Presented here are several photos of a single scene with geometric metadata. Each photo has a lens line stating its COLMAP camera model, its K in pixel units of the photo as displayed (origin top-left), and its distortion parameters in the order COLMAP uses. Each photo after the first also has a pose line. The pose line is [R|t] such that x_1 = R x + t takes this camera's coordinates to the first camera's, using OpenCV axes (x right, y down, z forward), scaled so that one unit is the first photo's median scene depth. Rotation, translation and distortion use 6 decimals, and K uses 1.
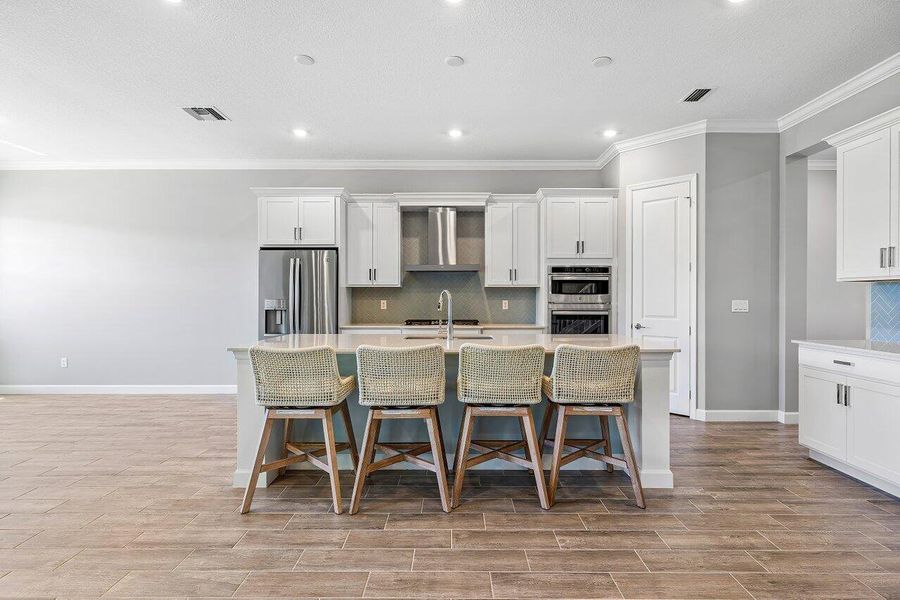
lens RADIAL K [[465.8, 0, 462.3], [0, 465.8, 300.8], [0, 0, 1]] dist [0.003485, 0.000787]
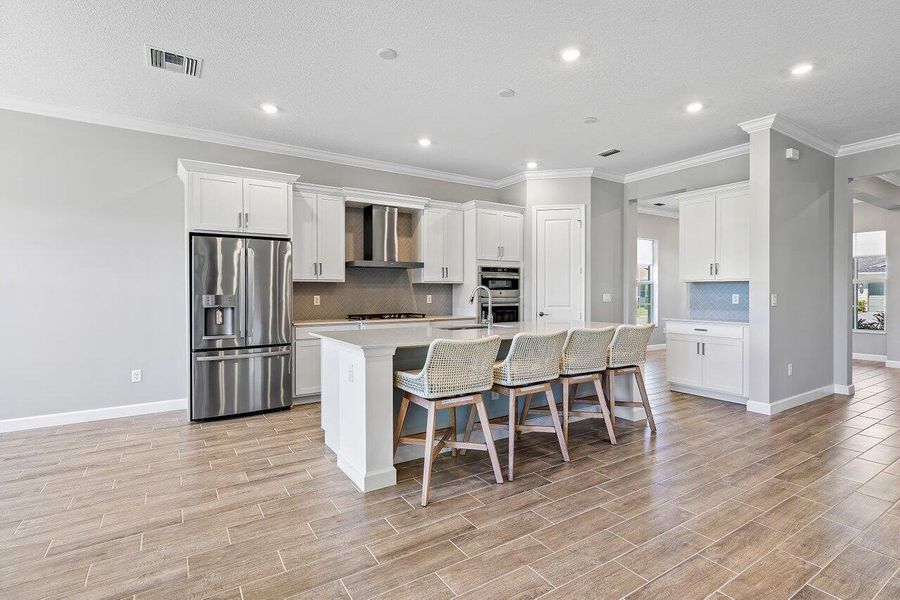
lens RADIAL K [[430.5, 0, 489.7], [0, 430.5, 297.5], [0, 0, 1]] dist [0.000426, 0.000456]
pose [[0.829847, -0.008535, 0.557926, -0.408766], [0.006428, 0.999963, 0.005737, -0.000023], [-0.557954, -0.001175, 0.829871, 0.070208]]
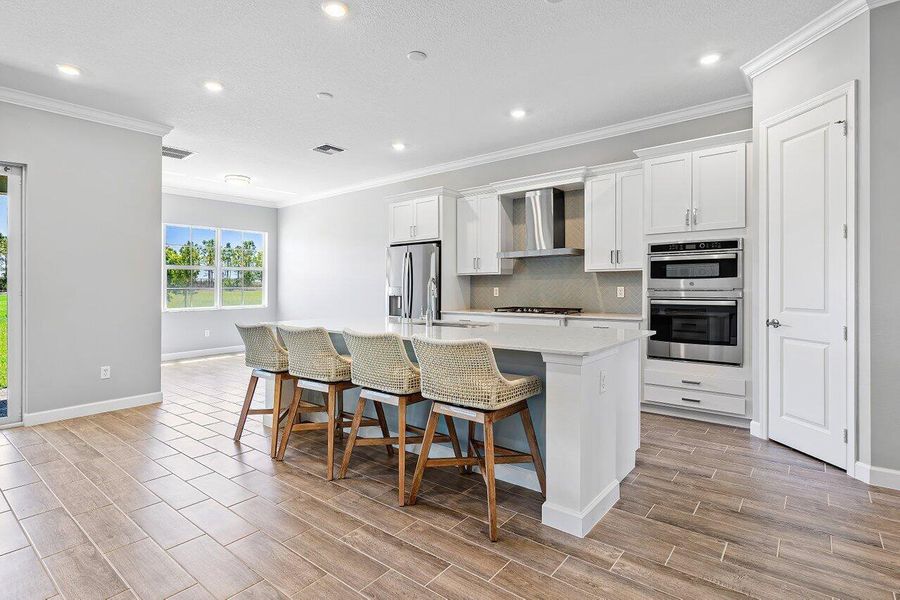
lens RADIAL K [[448.5, 0, 434.4], [0, 448.5, 287.3], [0, 0, 1]] dist [0.000430, 0.000519]
pose [[0.768150, -0.006547, -0.640236, 0.401323], [0.005204, 0.999979, -0.003982, 0.001522], [0.640249, -0.000273, 0.768168, 0.163463]]
